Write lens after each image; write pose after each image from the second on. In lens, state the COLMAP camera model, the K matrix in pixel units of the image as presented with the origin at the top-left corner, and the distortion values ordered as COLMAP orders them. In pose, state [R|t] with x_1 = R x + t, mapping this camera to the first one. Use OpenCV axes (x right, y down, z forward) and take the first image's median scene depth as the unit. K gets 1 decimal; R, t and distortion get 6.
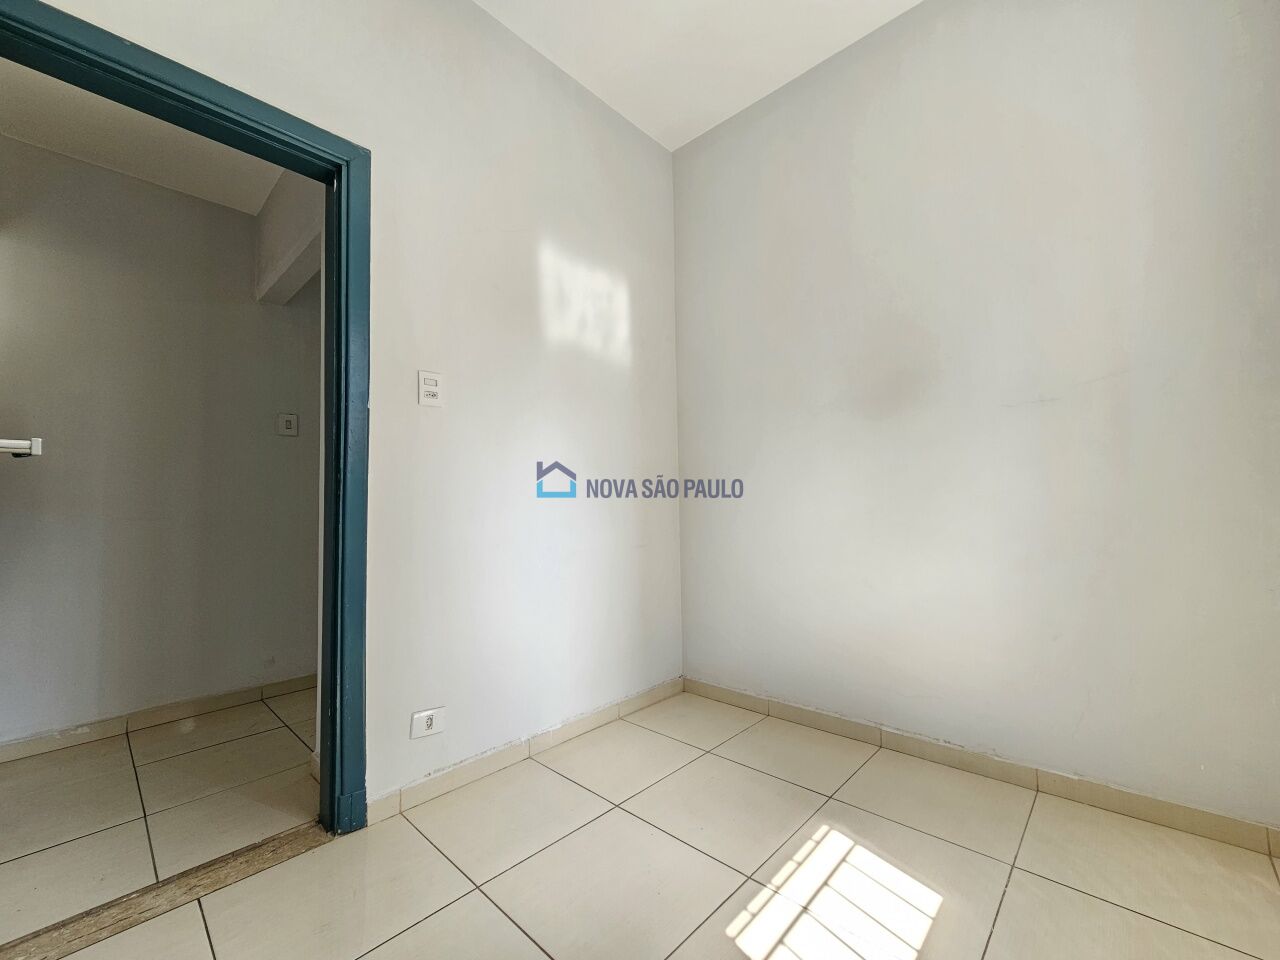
lens RADIAL K [[522.6, 0, 640.0], [0, 522.6, 480.0], [0, 0, 1]] dist [-0.000486, 0.000115]
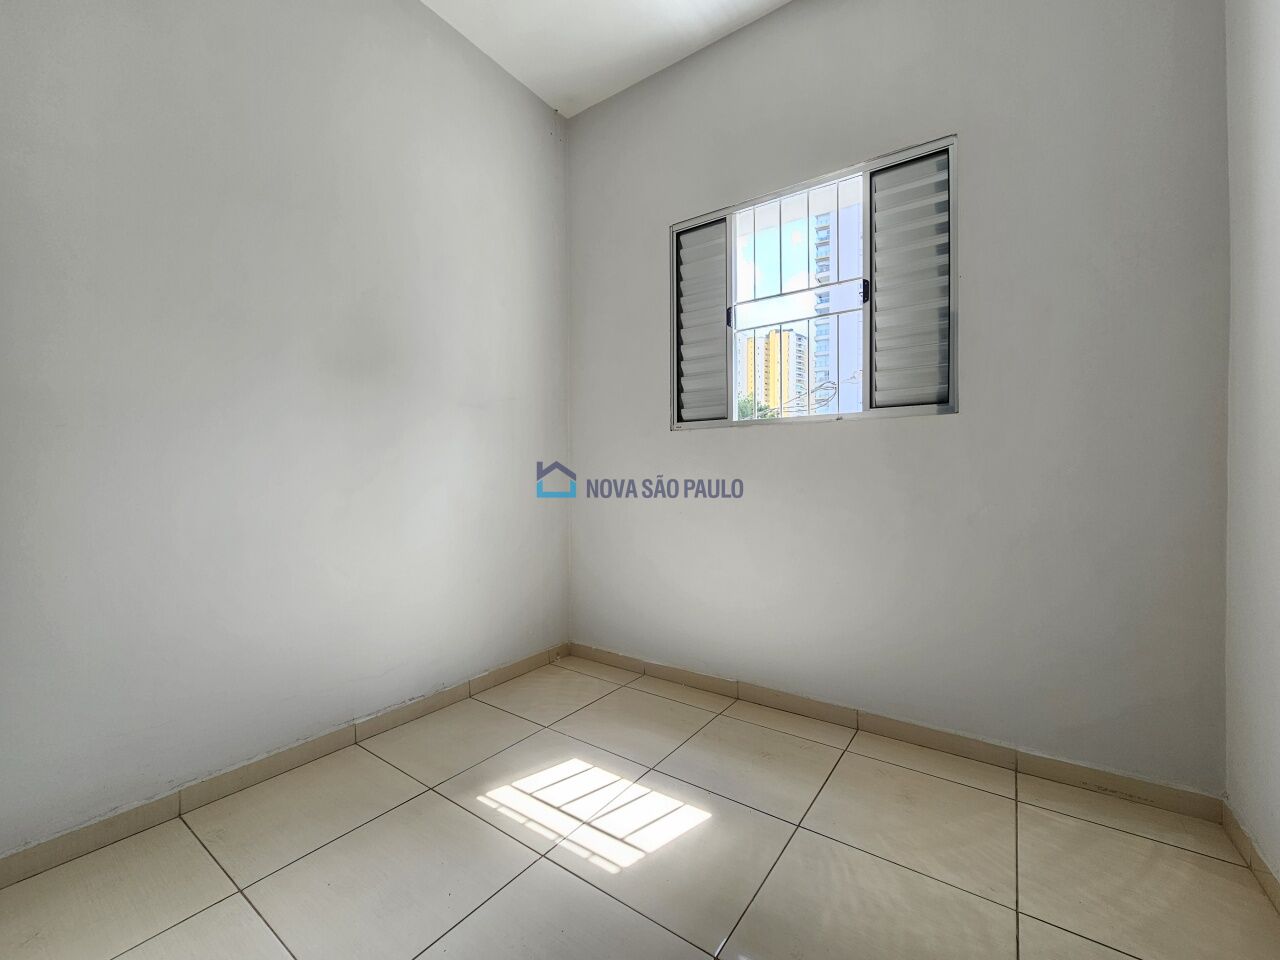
lens RADIAL K [[522.6, 0, 640.0], [0, 522.6, 480.0], [0, 0, 1]] dist [-0.000486, 0.000115]
pose [[-0.136374, 0.014106, 0.990557, -0.639388], [-0.051433, 0.998449, -0.021300, 0.044084], [-0.989321, -0.053852, -0.135437, 0.775949]]
